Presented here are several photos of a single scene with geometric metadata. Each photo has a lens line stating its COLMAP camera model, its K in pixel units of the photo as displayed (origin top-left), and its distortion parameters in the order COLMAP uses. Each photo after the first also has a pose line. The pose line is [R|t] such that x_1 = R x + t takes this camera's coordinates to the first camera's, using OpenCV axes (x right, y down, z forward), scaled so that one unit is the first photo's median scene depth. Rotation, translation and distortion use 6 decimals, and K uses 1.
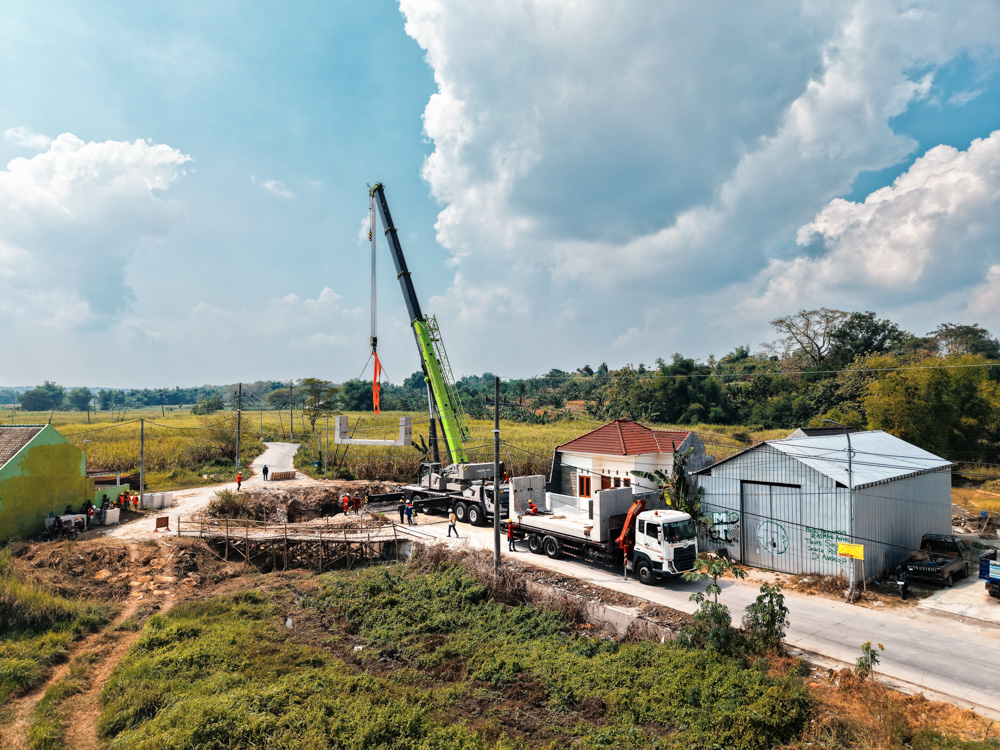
lens RADIAL K [[676.1, 0, 495.7], [0, 676.1, 405.4], [0, 0, 1]] dist [0.035674, -0.032677]
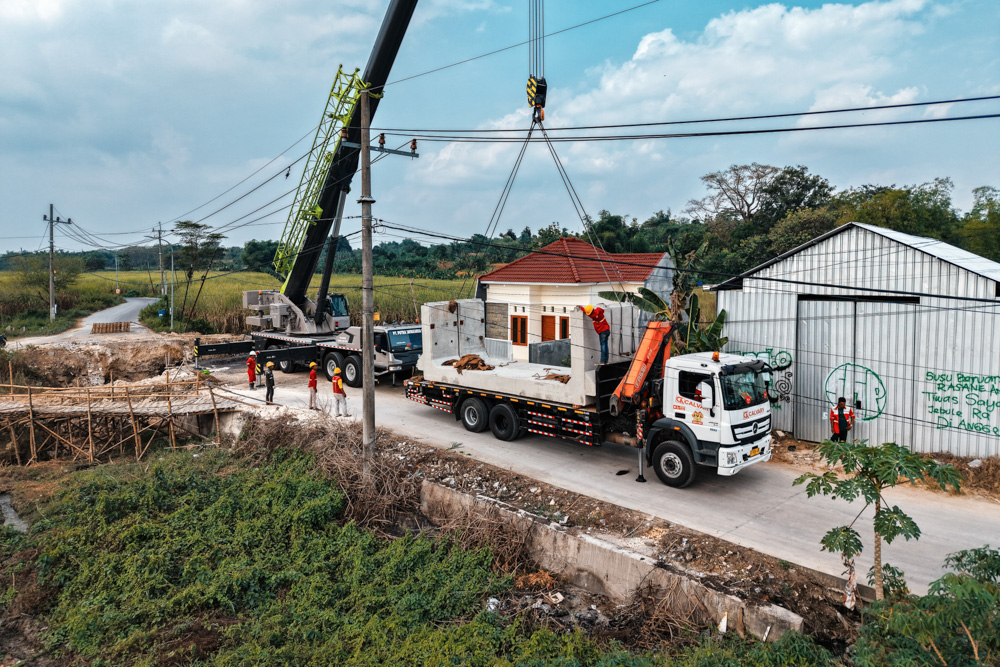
lens RADIAL K [[665.6, 0, 500.0], [0, 665.6, 333.5], [0, 0, 1]] dist [0.054113, -0.060668]
pose [[0.992543, -0.005950, 0.121749, 0.042126], [-0.004529, 0.996318, 0.085620, 0.098514], [-0.121811, -0.085533, 0.988861, 0.483491]]
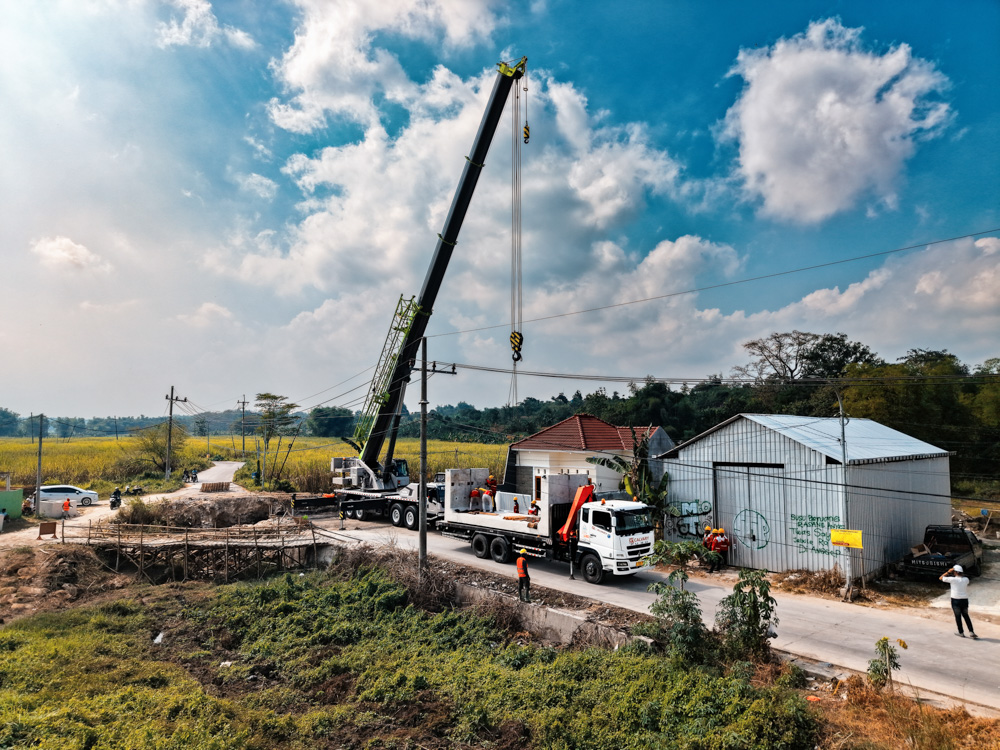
lens RADIAL K [[676.1, 0, 495.7], [0, 676.1, 405.4], [0, 0, 1]] dist [0.035674, -0.032677]
pose [[0.999407, 0.003694, 0.034233, 0.063600], [-0.002028, 0.998817, -0.048575, 0.083827], [-0.034372, 0.048477, 0.998233, 0.169262]]
